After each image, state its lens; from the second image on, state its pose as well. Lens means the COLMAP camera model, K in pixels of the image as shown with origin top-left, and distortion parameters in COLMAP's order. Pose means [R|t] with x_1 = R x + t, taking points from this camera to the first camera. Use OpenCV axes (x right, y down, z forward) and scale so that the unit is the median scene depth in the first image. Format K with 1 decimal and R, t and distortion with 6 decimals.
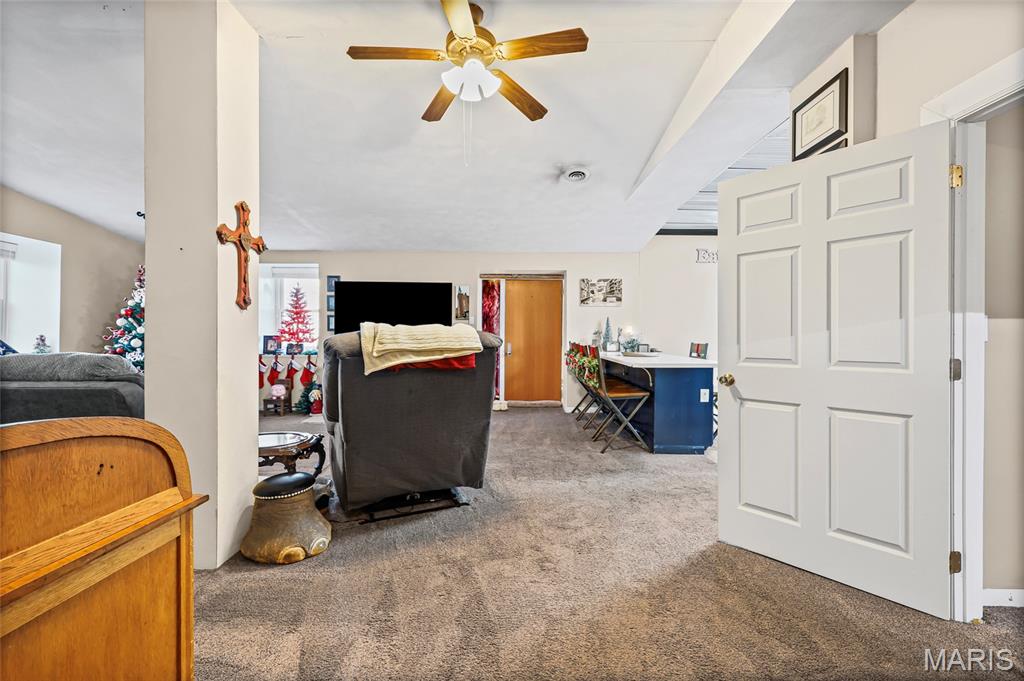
lens RADIAL K [[420.9, 0, 515.0], [0, 420.9, 338.7], [0, 0, 1]] dist [0.001125, 0.000026]
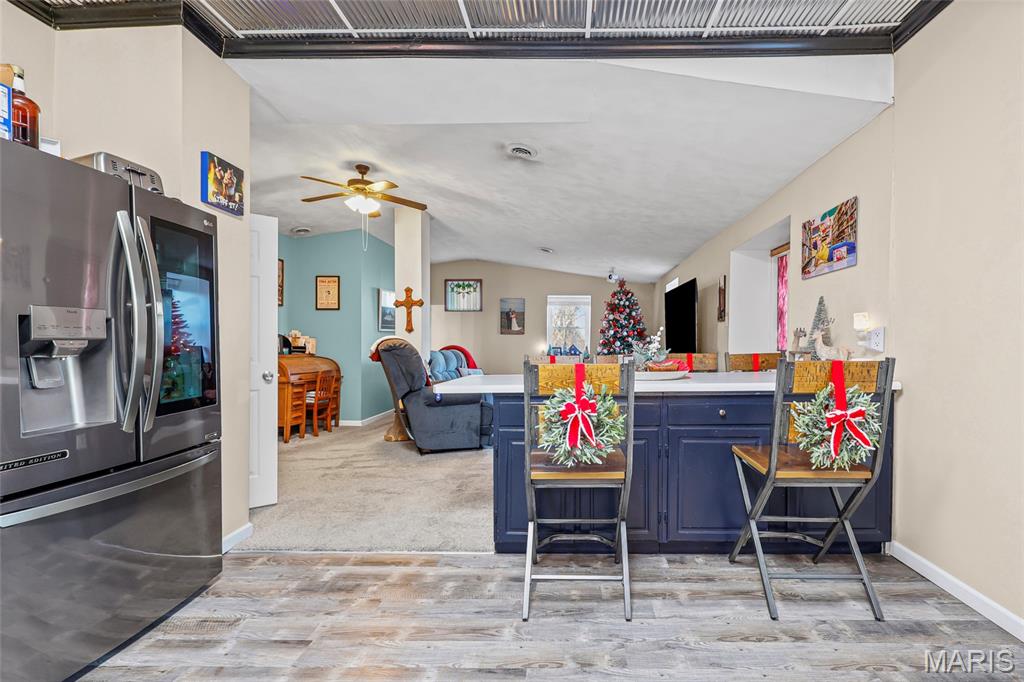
lens RADIAL K [[420.9, 0, 550.4], [0, 420.9, 345.0], [0, 0, 1]] dist [0.001125, 0.000026]
pose [[-0.030656, -0.001826, -0.999528, 0.665143], [-0.003978, 0.999991, -0.001705, 0.000651], [0.999522, 0.003924, -0.030663, 0.731689]]
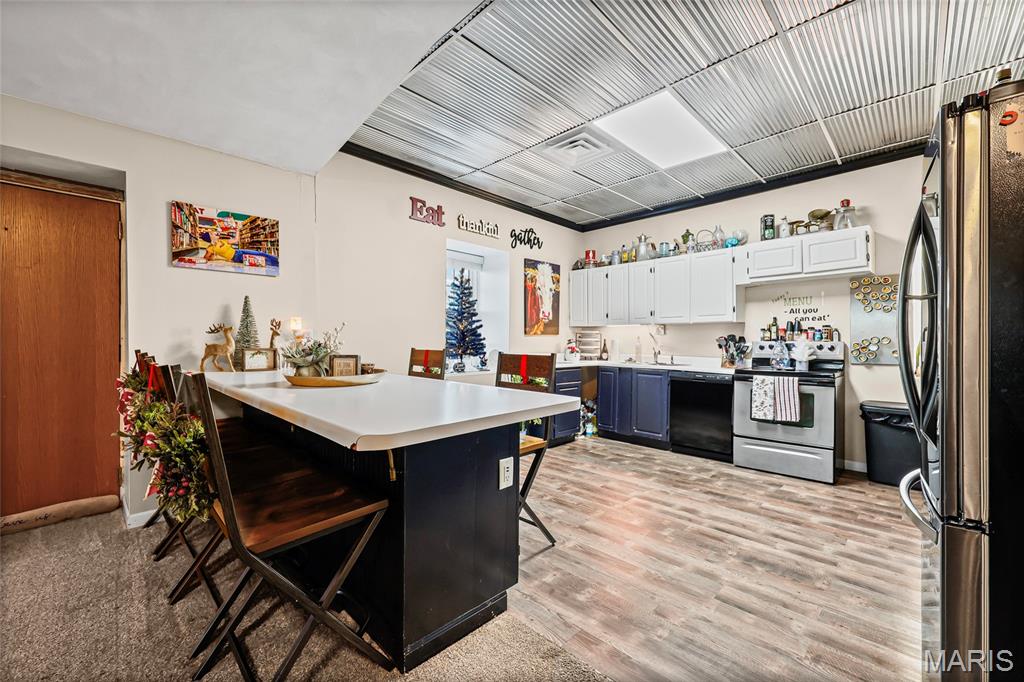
lens RADIAL K [[420.9, 0, 508.9], [0, 420.9, 342.2], [0, 0, 1]] dist [0.001125, 0.000026]
pose [[0.712542, -0.007698, 0.701588, 0.101524], [0.006331, 0.999970, 0.004542, -0.000979], [-0.701601, 0.001206, 0.712569, 0.468954]]
